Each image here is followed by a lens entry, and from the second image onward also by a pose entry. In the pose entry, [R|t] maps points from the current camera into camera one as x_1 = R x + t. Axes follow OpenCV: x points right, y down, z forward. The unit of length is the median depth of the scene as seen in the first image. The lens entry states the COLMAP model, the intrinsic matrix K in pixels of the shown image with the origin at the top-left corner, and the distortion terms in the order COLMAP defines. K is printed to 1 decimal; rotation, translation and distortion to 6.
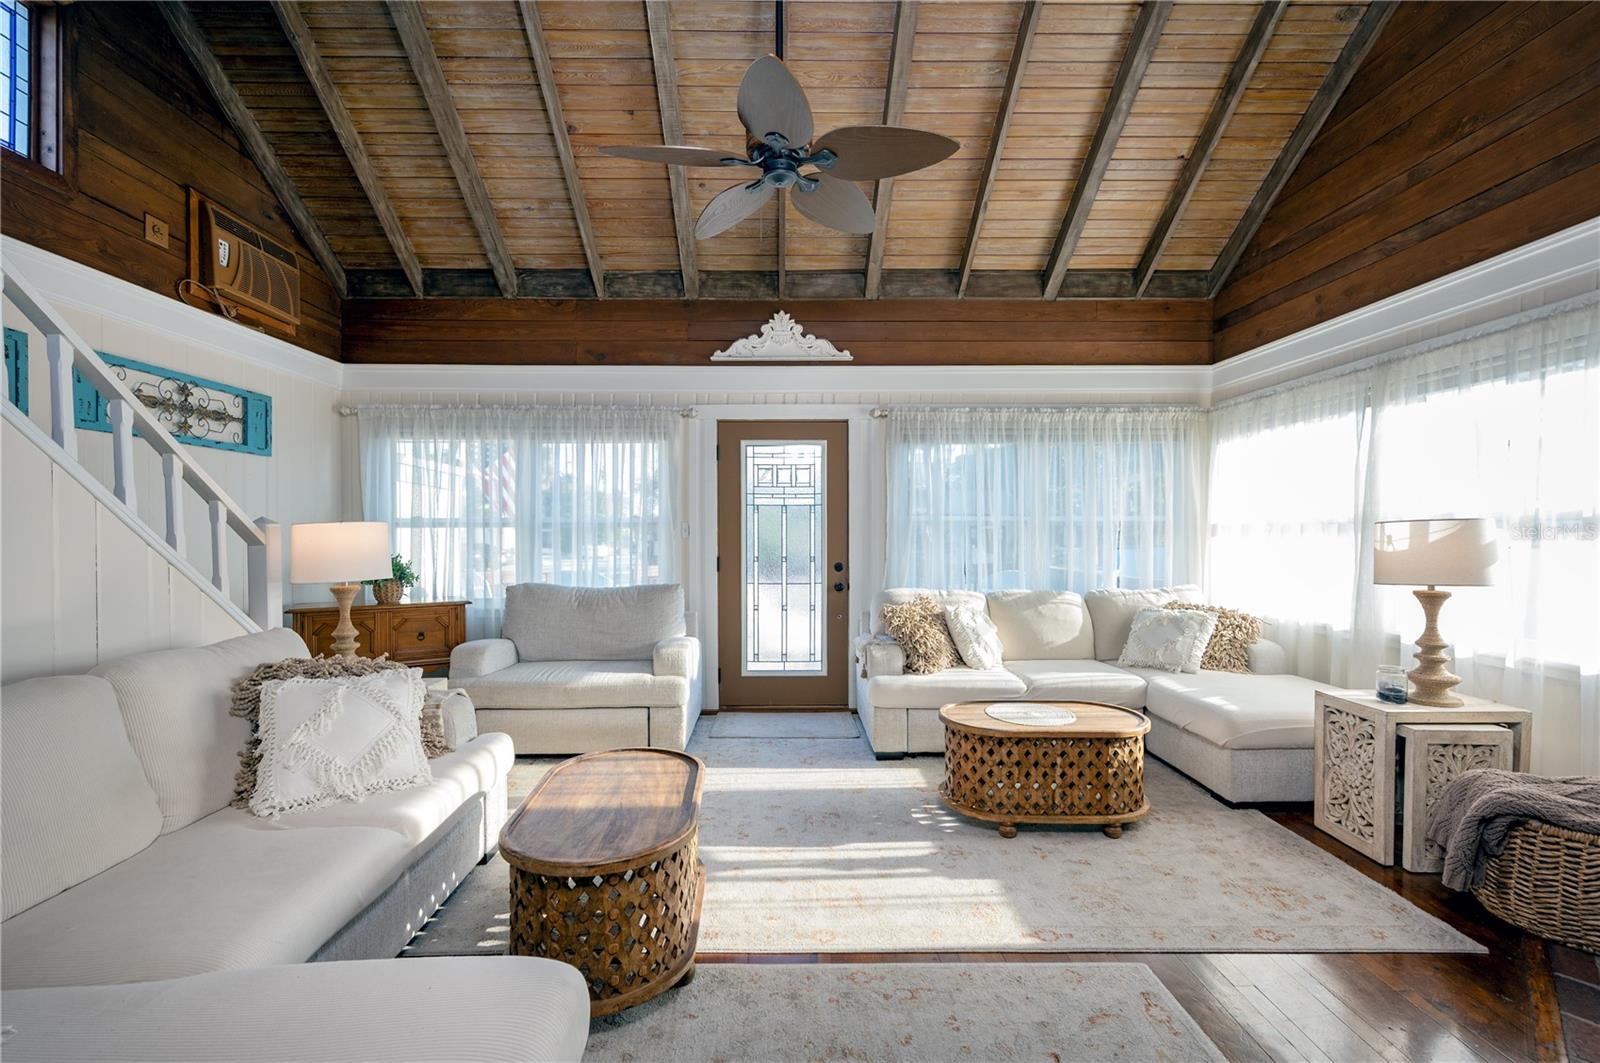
lens RADIAL K [[688.1, 0, 800.0], [0, 688.1, 531.5], [0, 0, 1]] dist [0.000380, 0.000029]
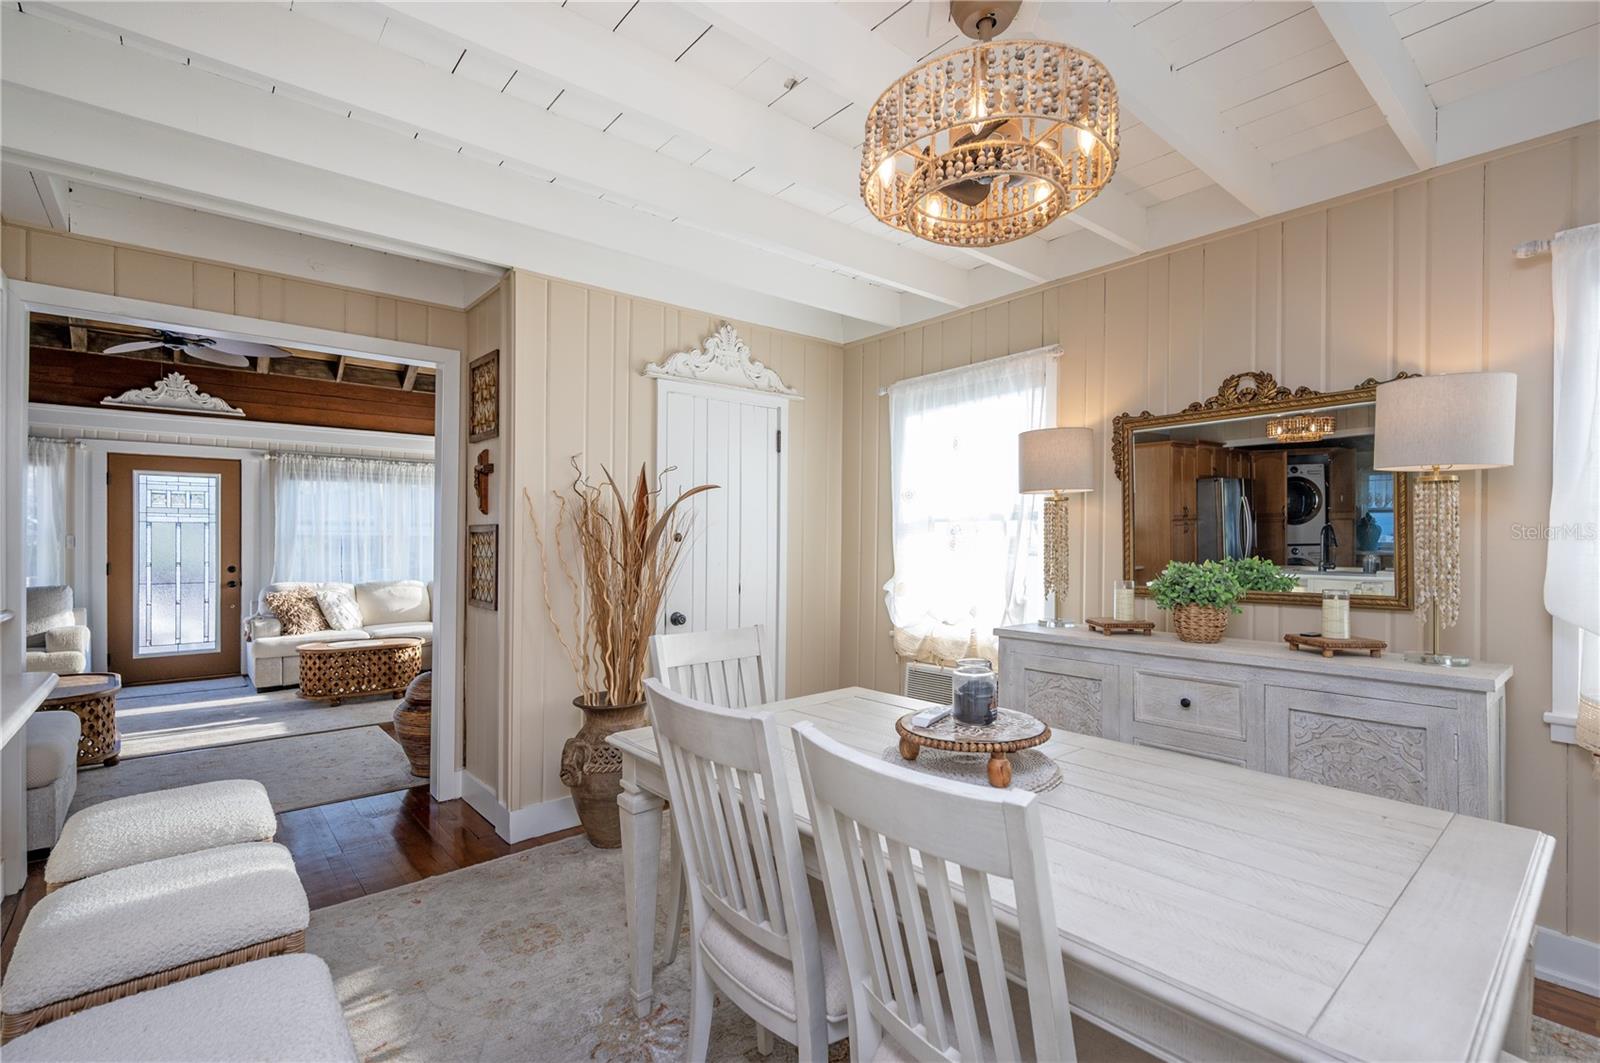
lens RADIAL K [[721.1, 0, 797.9], [0, 721.1, 536.5], [0, 0, 1]] dist [-0.001319, -0.000585]
pose [[0.773410, 0.002796, 0.633901, 0.019865], [-0.001155, 0.999995, -0.003001, -0.009081], [-0.633906, 0.001589, 0.773409, -0.793828]]
